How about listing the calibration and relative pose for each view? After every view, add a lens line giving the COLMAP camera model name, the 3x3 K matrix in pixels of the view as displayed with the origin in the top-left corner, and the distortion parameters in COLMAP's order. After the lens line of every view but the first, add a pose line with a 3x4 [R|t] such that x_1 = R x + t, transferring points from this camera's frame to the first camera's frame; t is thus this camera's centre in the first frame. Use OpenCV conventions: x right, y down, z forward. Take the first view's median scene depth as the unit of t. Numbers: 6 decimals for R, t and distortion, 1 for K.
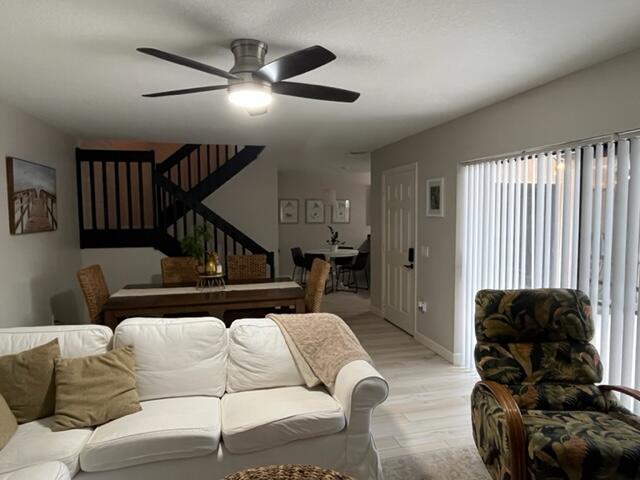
lens RADIAL K [[409.4, 0, 319.9], [0, 409.4, 238.7], [0, 0, 1]] dist [0.000405, -0.000206]
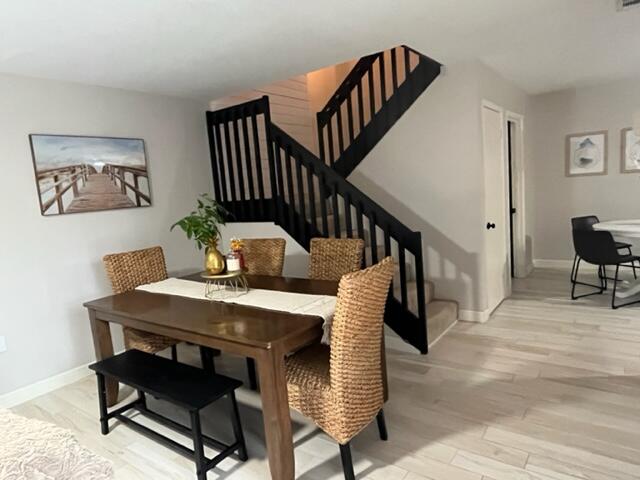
lens RADIAL K [[407.6, 0, 318.9], [0, 407.6, 238.7], [0, 0, 1]] dist [-0.003664, -0.000851]
pose [[0.643403, 0.051756, -0.763776, 0.323608], [0.028257, 0.995426, 0.091257, -0.020680], [0.765006, -0.080297, 0.638998, 0.712409]]
